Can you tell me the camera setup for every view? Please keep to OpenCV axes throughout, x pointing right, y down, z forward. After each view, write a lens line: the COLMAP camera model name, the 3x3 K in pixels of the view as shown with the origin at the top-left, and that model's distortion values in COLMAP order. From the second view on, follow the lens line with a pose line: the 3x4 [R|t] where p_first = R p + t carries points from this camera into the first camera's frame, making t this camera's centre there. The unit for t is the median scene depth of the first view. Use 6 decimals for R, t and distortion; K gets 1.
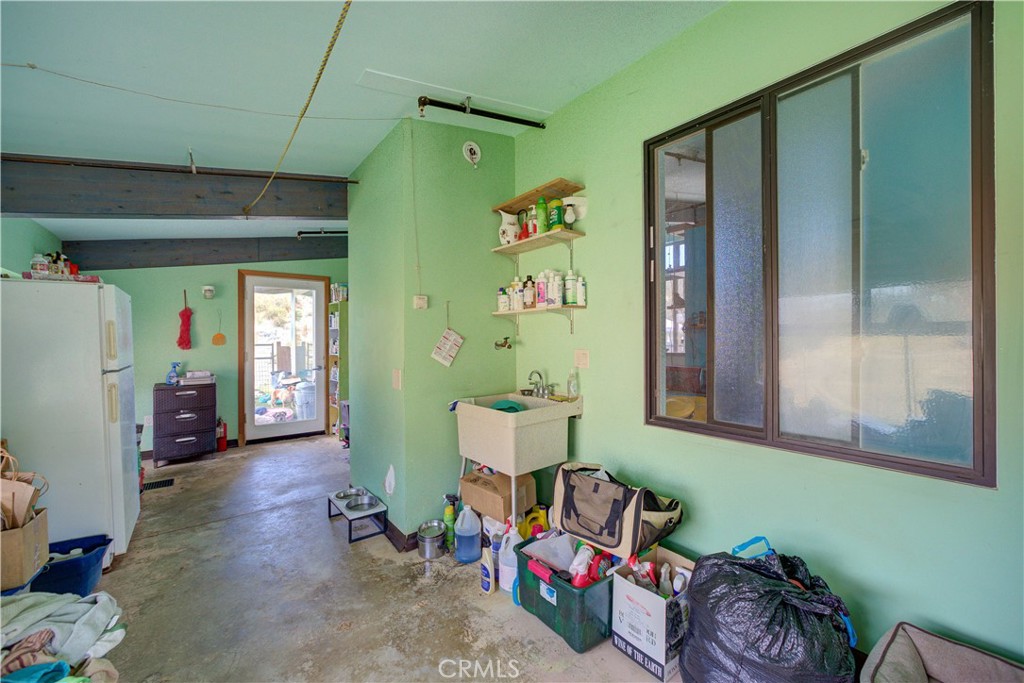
lens RADIAL K [[404.4, 0, 510.3], [0, 404.4, 339.5], [0, 0, 1]] dist [-0.026941, 0.012237]
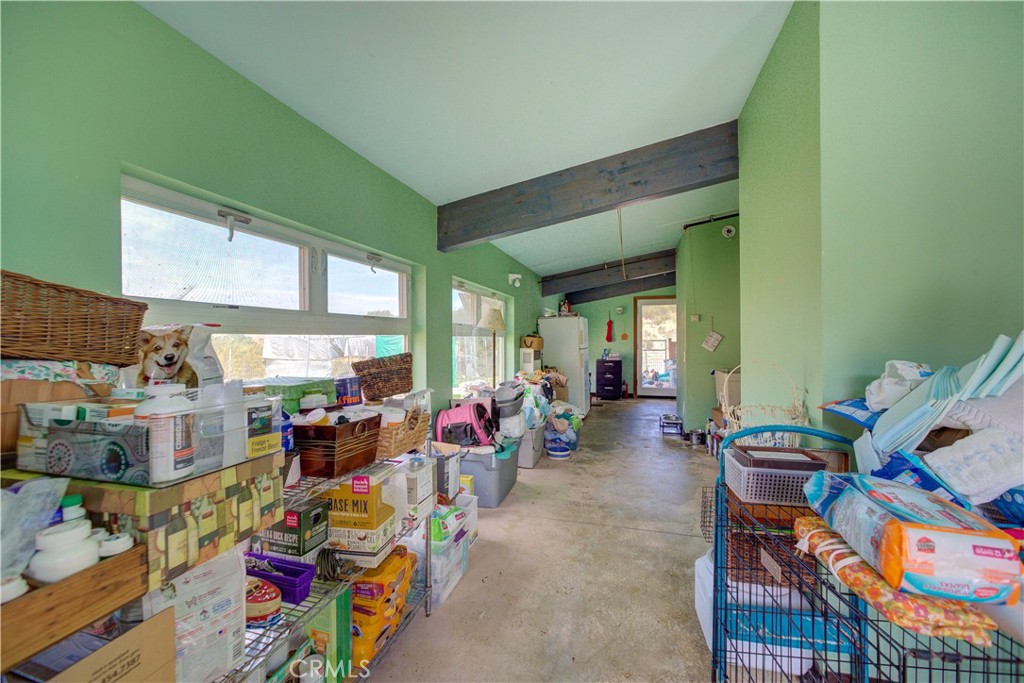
lens RADIAL K [[404.4, 0, 510.3], [0, 404.4, 339.5], [0, 0, 1]] dist [-0.026941, 0.012237]
pose [[0.576114, 0.006046, -0.817347, 0.518320], [0.000293, 0.999971, 0.007603, -0.002291], [0.817369, -0.004620, 0.576096, -0.524678]]
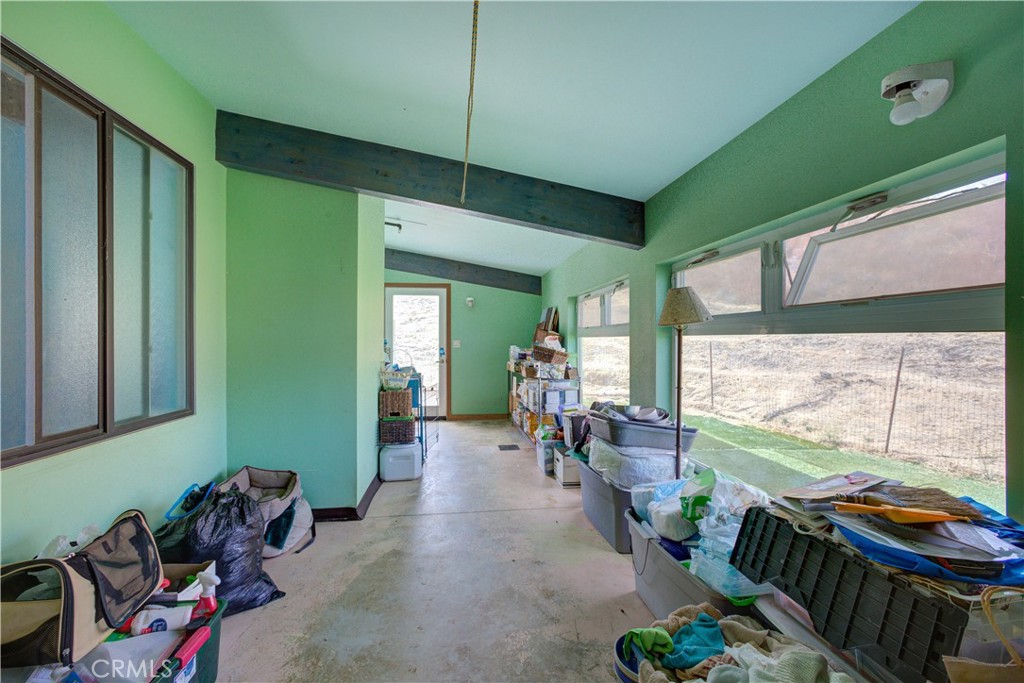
lens RADIAL K [[404.4, 0, 510.3], [0, 404.4, 339.5], [0, 0, 1]] dist [-0.026941, 0.012237]
pose [[-0.866572, 0.005323, 0.499024, -0.331113], [0.006710, 0.999977, 0.000986, 0.001016], [-0.499007, 0.004203, -0.866588, 0.552293]]
